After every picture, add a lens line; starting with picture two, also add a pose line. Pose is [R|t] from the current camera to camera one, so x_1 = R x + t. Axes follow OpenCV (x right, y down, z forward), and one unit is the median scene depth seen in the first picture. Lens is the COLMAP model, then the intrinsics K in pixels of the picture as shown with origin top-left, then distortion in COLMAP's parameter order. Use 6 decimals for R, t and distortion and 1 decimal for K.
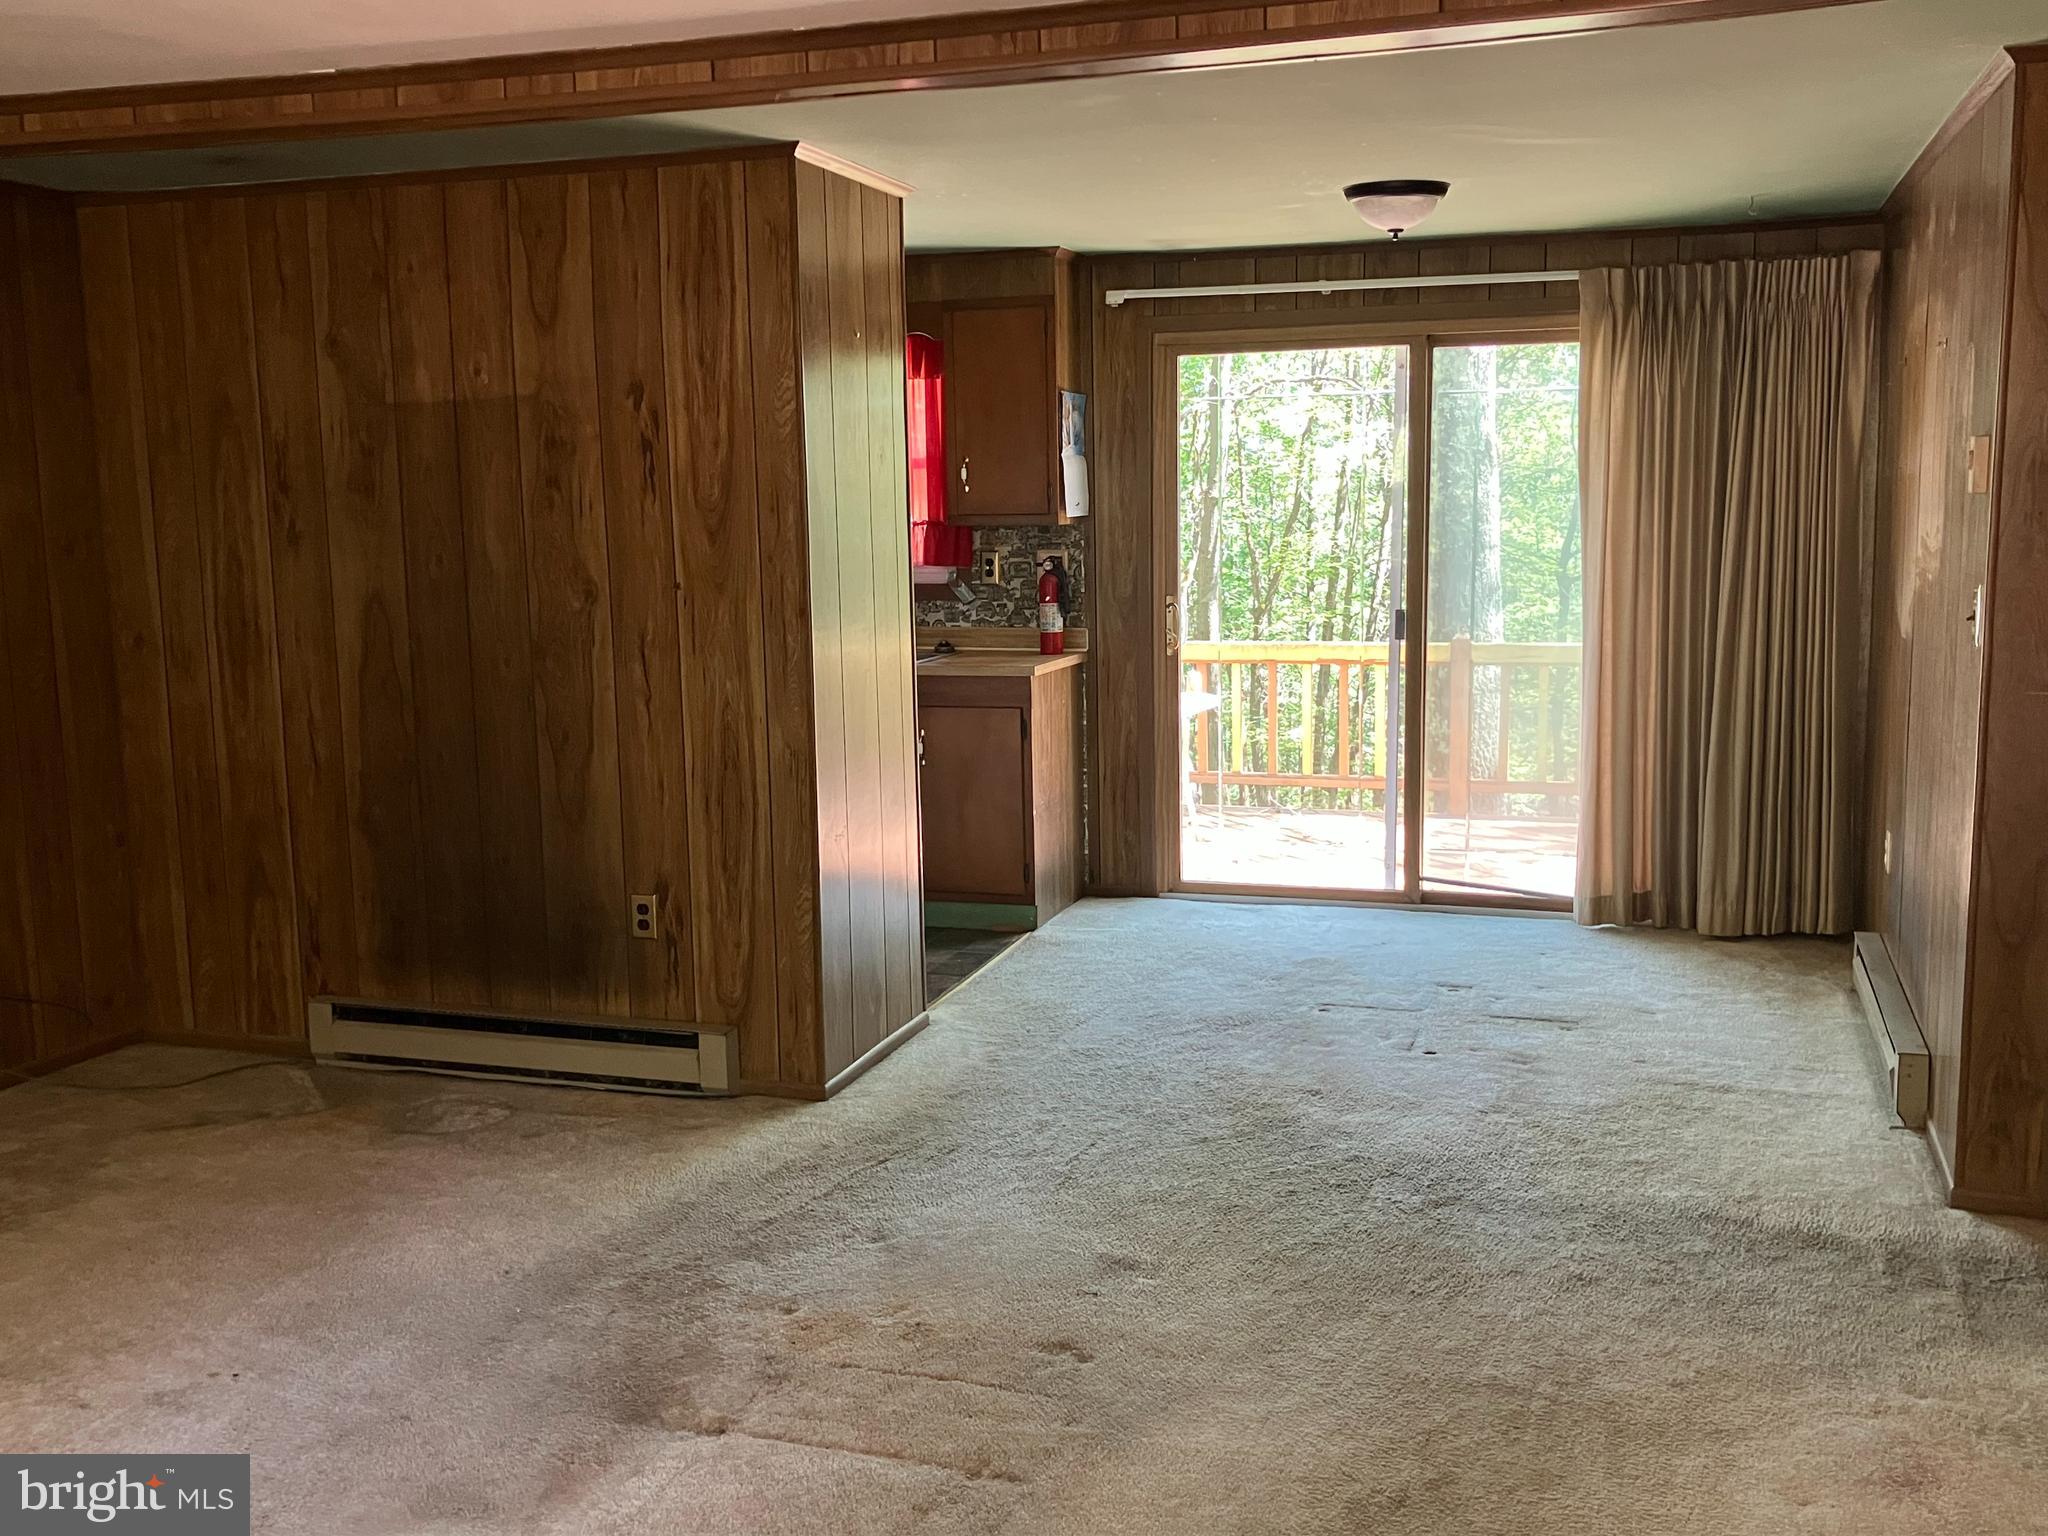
lens RADIAL K [[1922.3, 0, 1024.0], [0, 1922.3, 768.0], [0, 0, 1]] dist [0.104134, -0.190764]
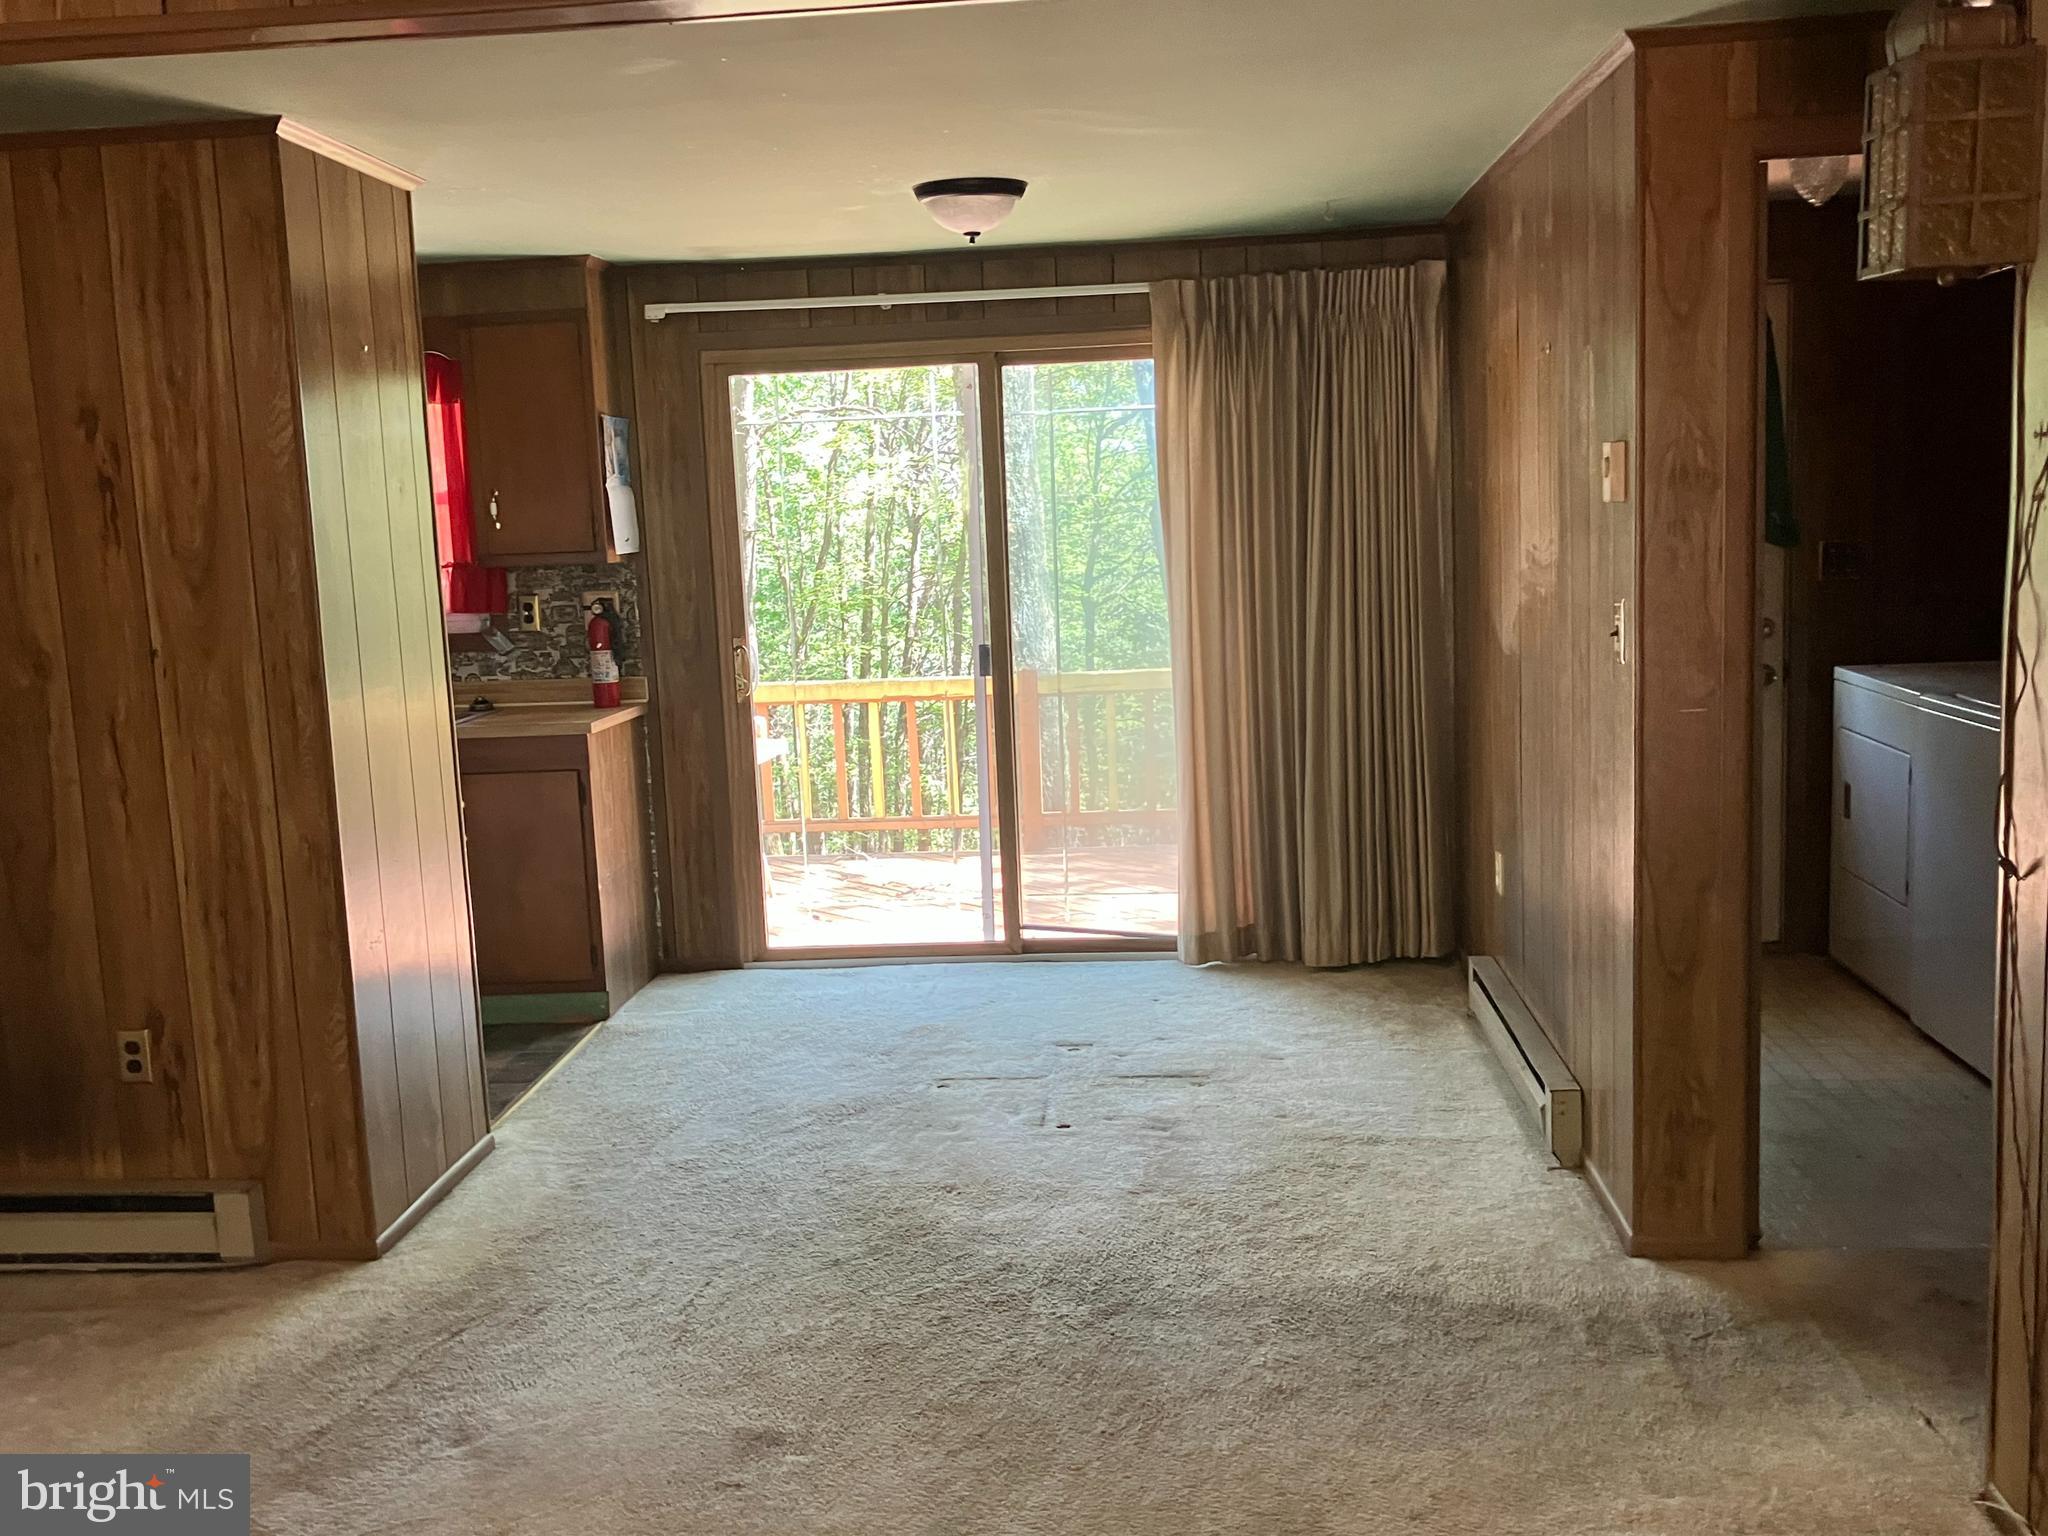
lens RADIAL K [[1904.0, 0, 973.3], [0, 1904.0, 778.0], [0, 0, 1]] dist [0.080256, -0.235906]
pose [[0.974251, -0.056690, 0.218222, -0.020193], [0.058793, 0.998265, -0.003152, -0.017671], [-0.217664, 0.015901, 0.975894, 0.124429]]
